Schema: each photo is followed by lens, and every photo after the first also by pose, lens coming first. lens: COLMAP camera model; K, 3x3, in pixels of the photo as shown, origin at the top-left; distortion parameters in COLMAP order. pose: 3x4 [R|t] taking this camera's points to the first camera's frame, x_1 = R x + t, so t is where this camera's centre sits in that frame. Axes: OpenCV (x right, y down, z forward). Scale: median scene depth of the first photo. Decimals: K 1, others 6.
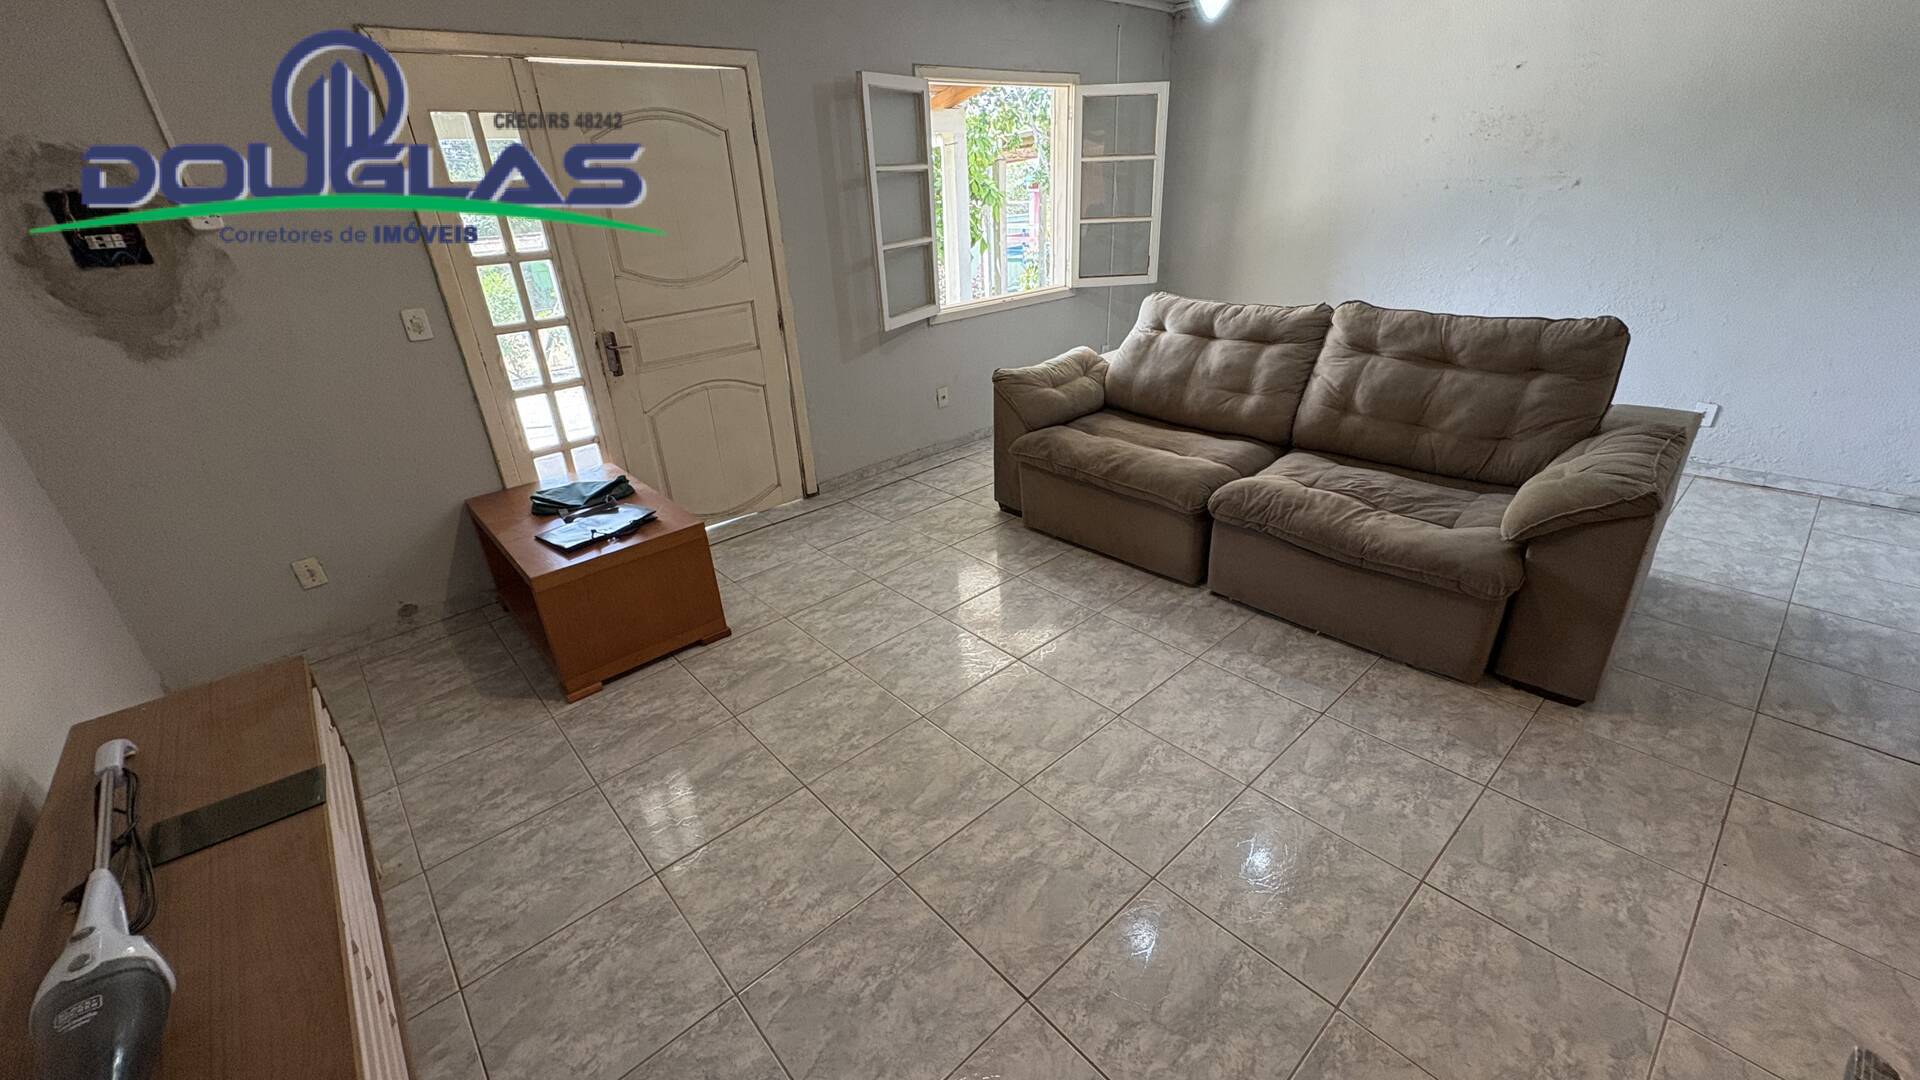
lens RADIAL K [[766.0, 0, 959.0], [0, 766.0, 538.6], [0, 0, 1]] dist [0.001454, 0.000479]
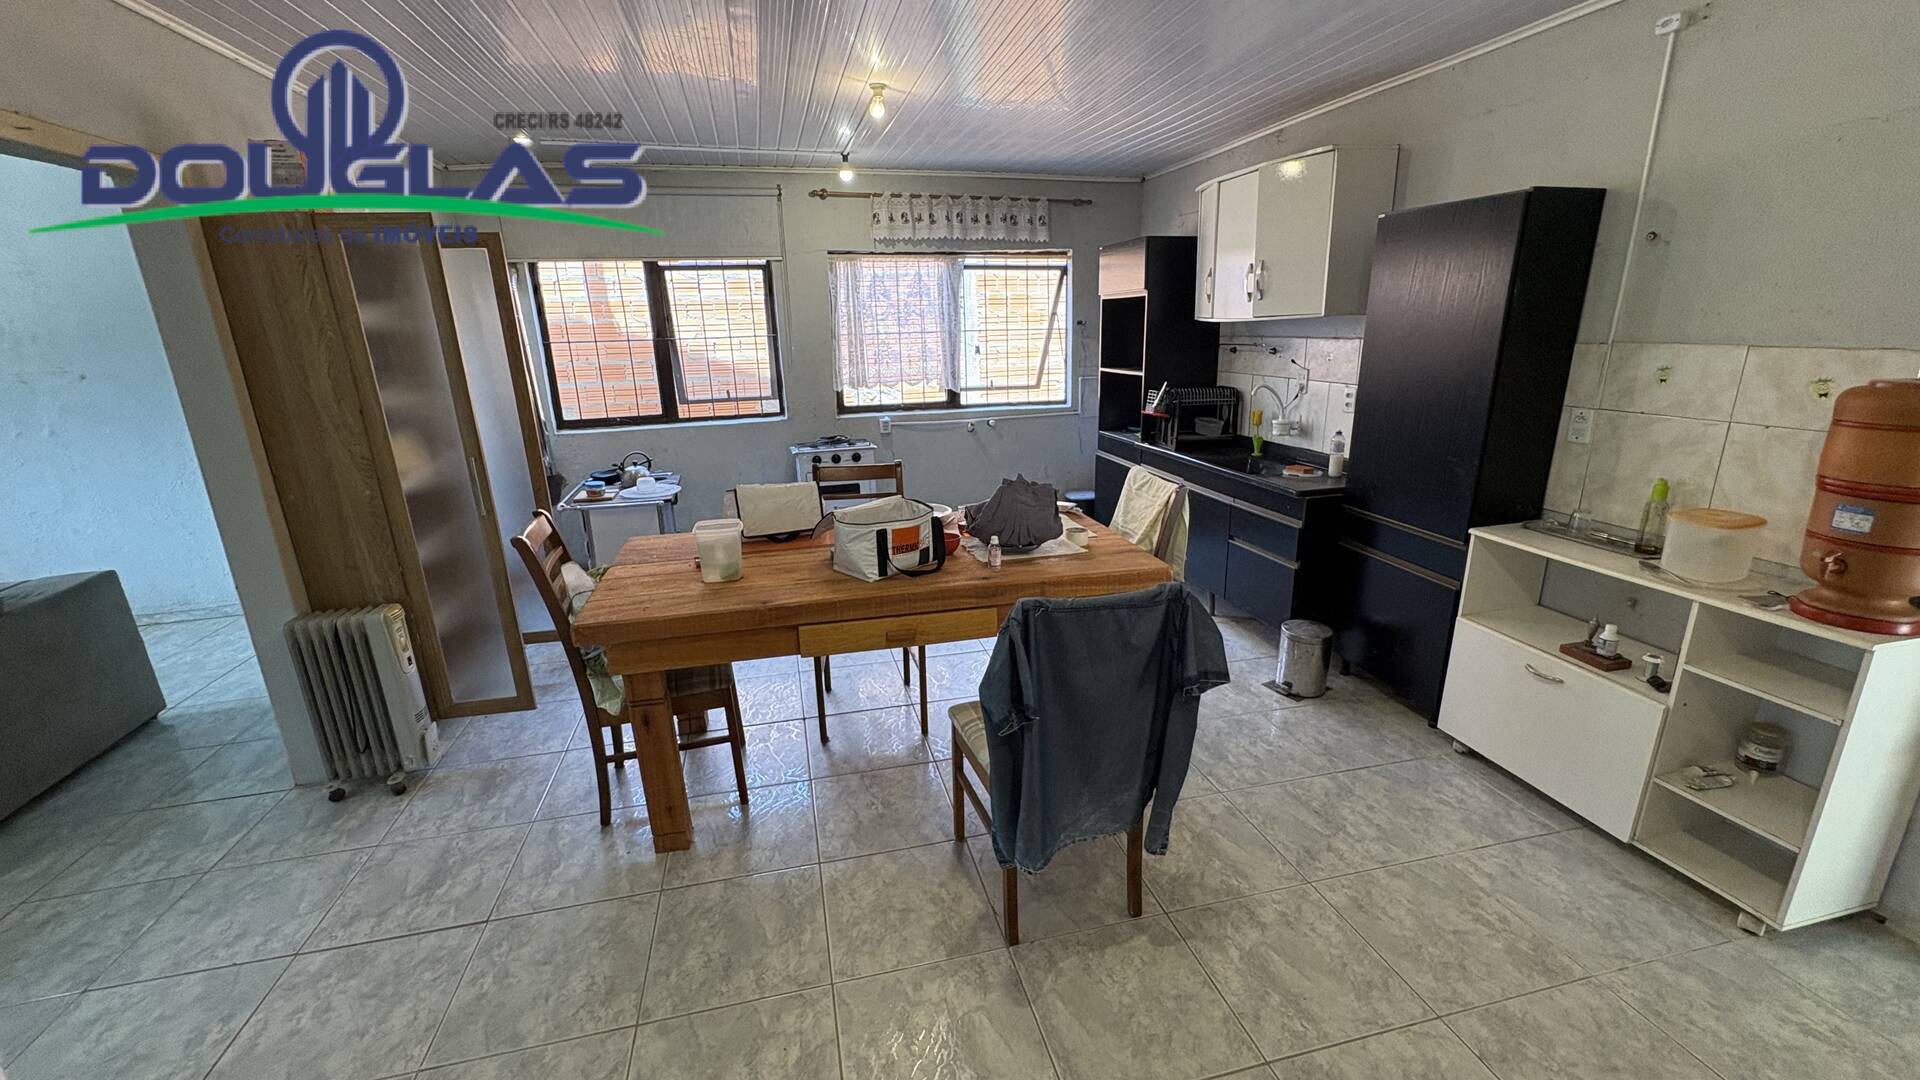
lens RADIAL K [[760.7, 0, 960.0], [0, 760.7, 540.0], [0, 0, 1]] dist [0.001381, 0.000478]
pose [[0.471785, -0.209610, 0.856436, 0.550177], [0.386460, 0.922217, 0.012820, 0.236874], [-0.792507, 0.324930, 0.516094, -0.515769]]
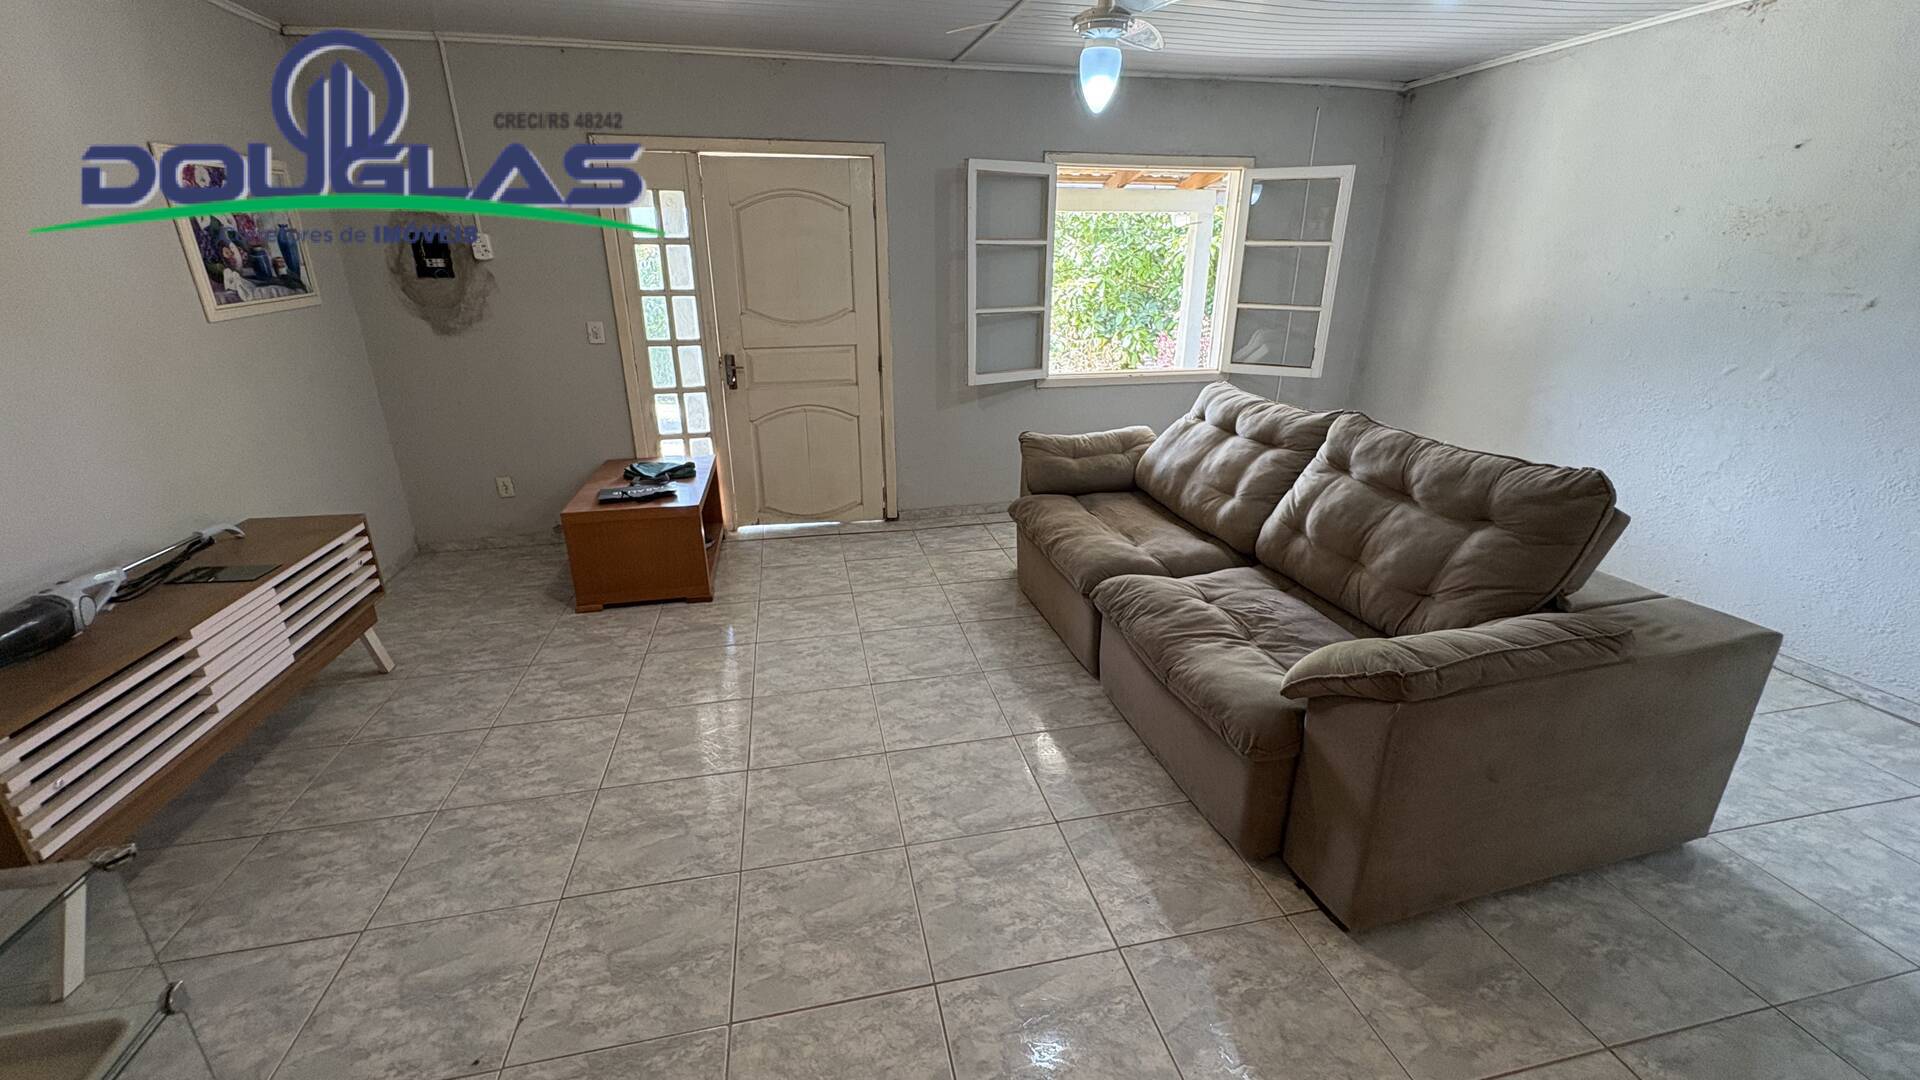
lens RADIAL K [[766.0, 0, 959.0], [0, 766.0, 538.6], [0, 0, 1]] dist [0.001454, 0.000479]
pose [[0.870507, 0.214616, -0.442897, 0.552948], [-0.248500, 0.968443, -0.019141, -0.045177], [0.424813, 0.126723, 0.896368, 0.054800]]
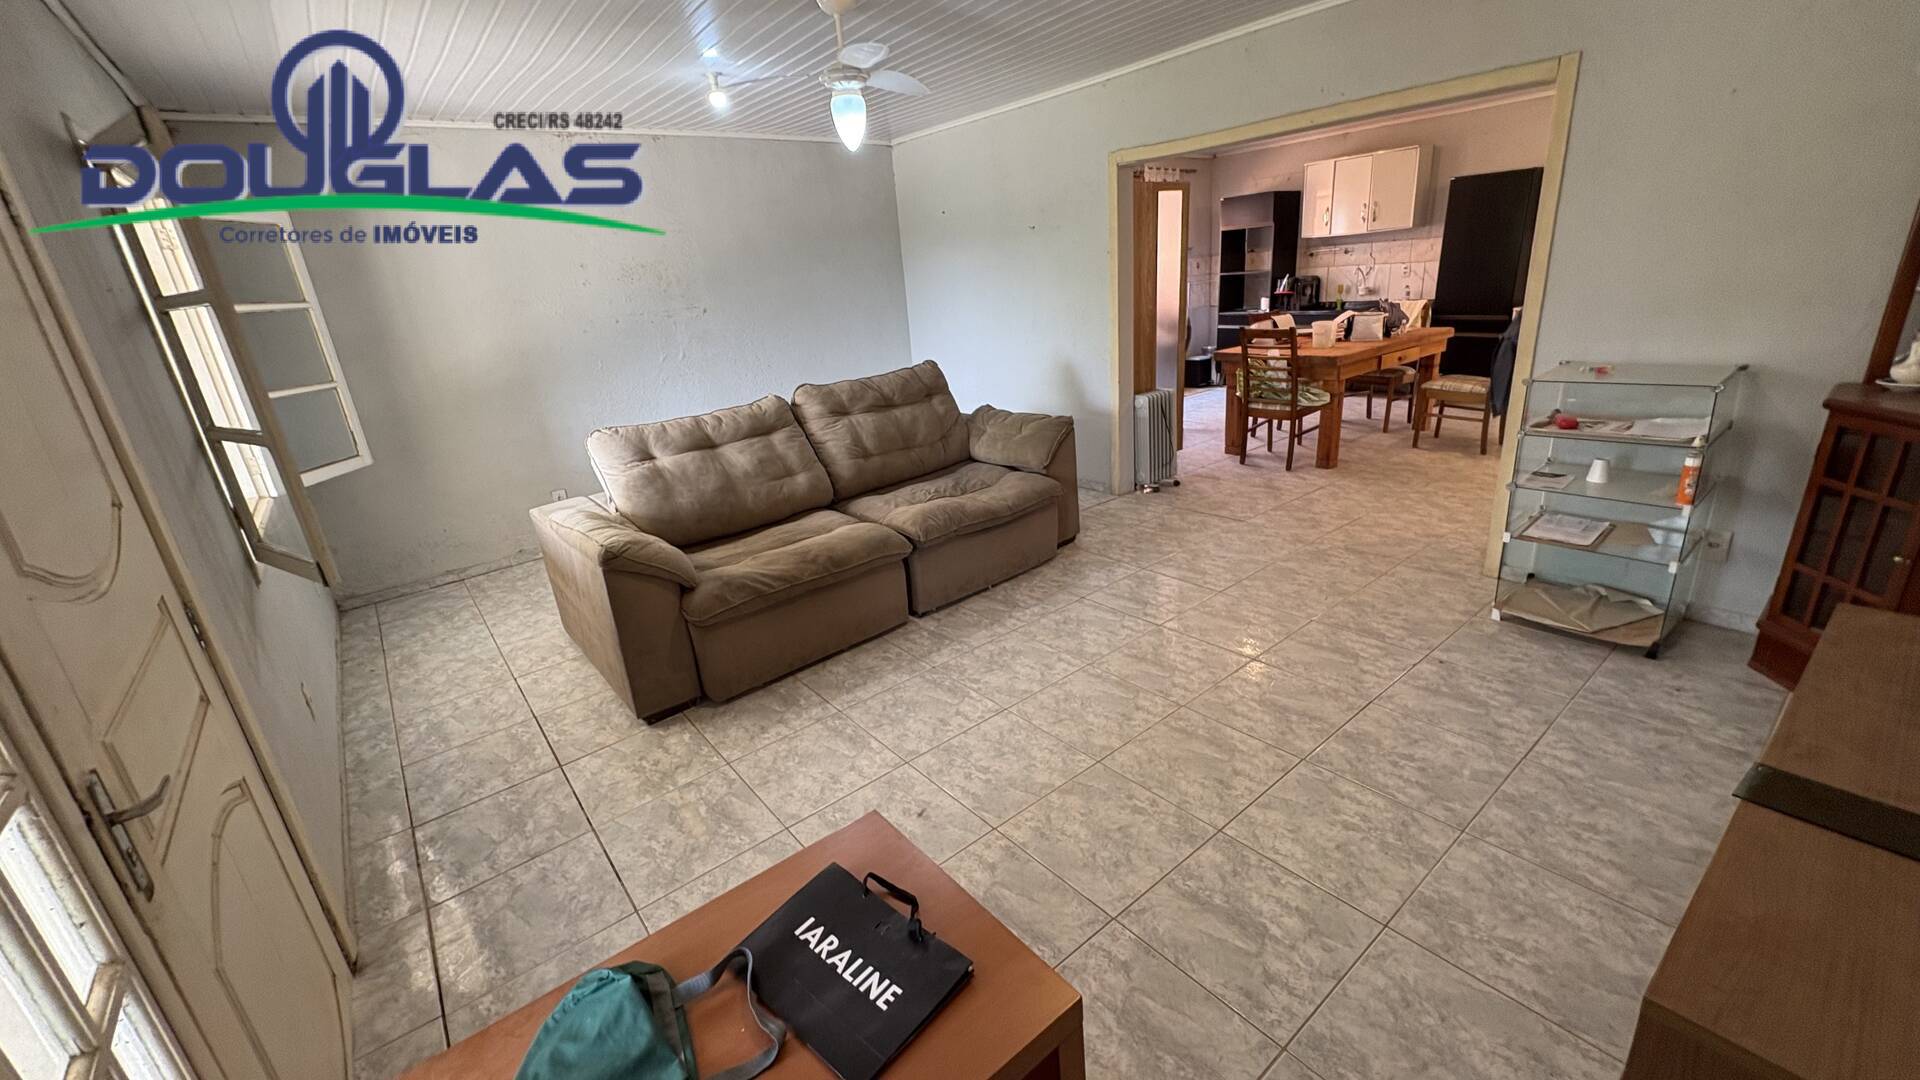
lens RADIAL K [[760.7, 0, 960.0], [0, 760.7, 540.0], [0, 0, 1]] dist [0.001381, 0.000478]
pose [[0.057579, -0.299551, 0.952341, -0.739377], [0.501334, 0.833601, 0.231892, -0.266007], [-0.863336, 0.464089, 0.198173, 0.669022]]
